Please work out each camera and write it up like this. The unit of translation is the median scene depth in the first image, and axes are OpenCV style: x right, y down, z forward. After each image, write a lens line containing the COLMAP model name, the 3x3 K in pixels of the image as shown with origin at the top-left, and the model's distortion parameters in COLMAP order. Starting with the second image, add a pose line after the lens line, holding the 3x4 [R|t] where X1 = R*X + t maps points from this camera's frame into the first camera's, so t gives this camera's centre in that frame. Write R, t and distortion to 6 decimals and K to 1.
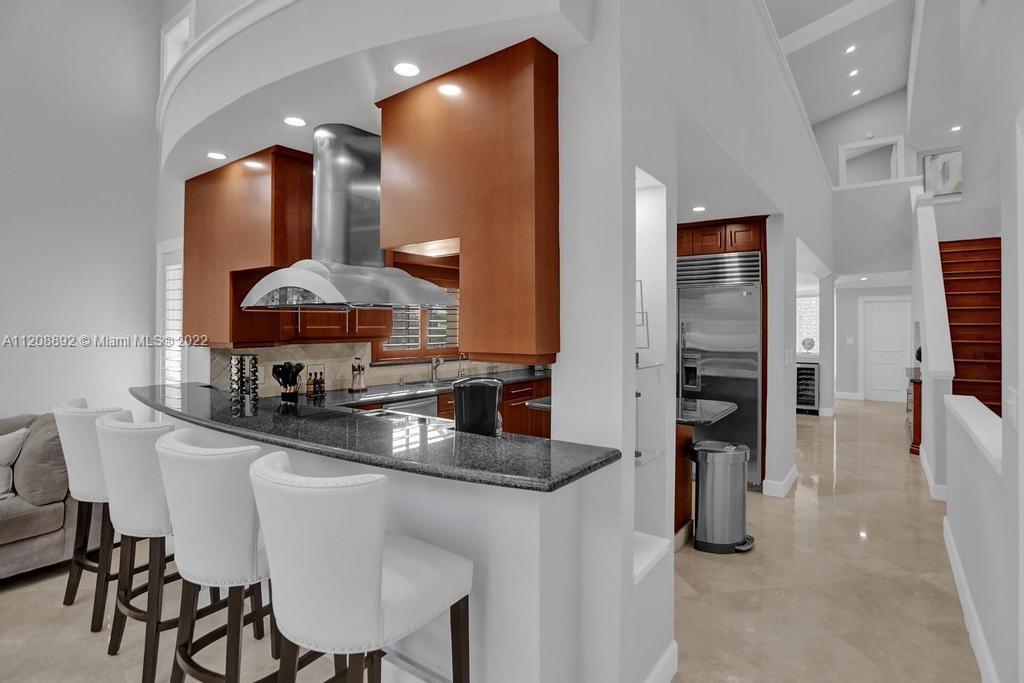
lens RADIAL K [[526.6, 0, 501.5], [0, 526.6, 319.3], [0, 0, 1]] dist [-0.073628, 0.036555]
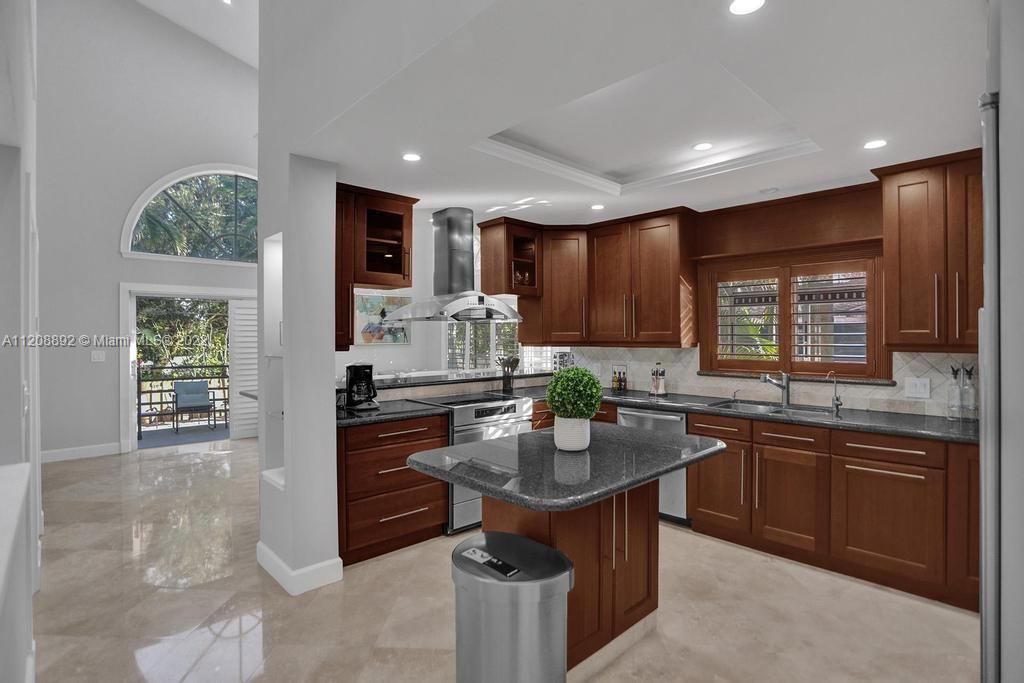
lens RADIAL K [[509.6, 0, 506.7], [0, 509.6, 336.8], [0, 0, 1]] dist [-0.074126, 0.033546]
pose [[-0.175341, 0.003269, -0.984502, 0.744527], [0.015849, 0.999874, 0.000497, 0.017445], [0.984380, -0.015516, -0.175371, 0.879763]]
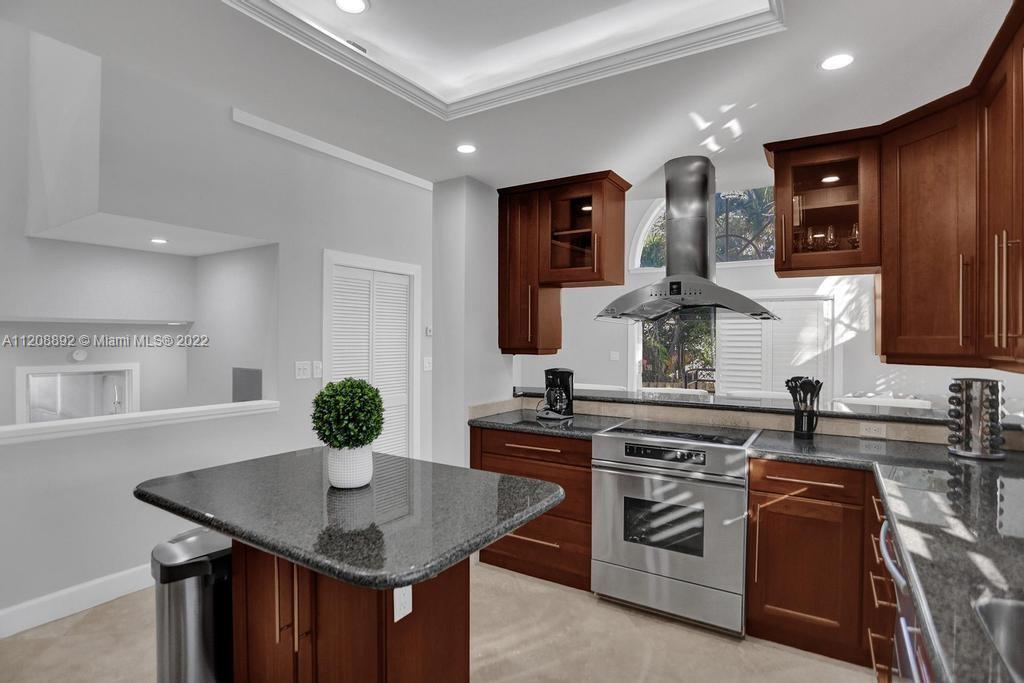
lens RADIAL K [[509.6, 0, 506.7], [0, 509.6, 336.8], [0, 0, 1]] dist [-0.074126, 0.033546]
pose [[-0.997515, -0.009757, -0.069770, 0.116597], [-0.008452, 0.999784, -0.018966, 0.024296], [0.069940, -0.018330, -0.997383, 1.261511]]
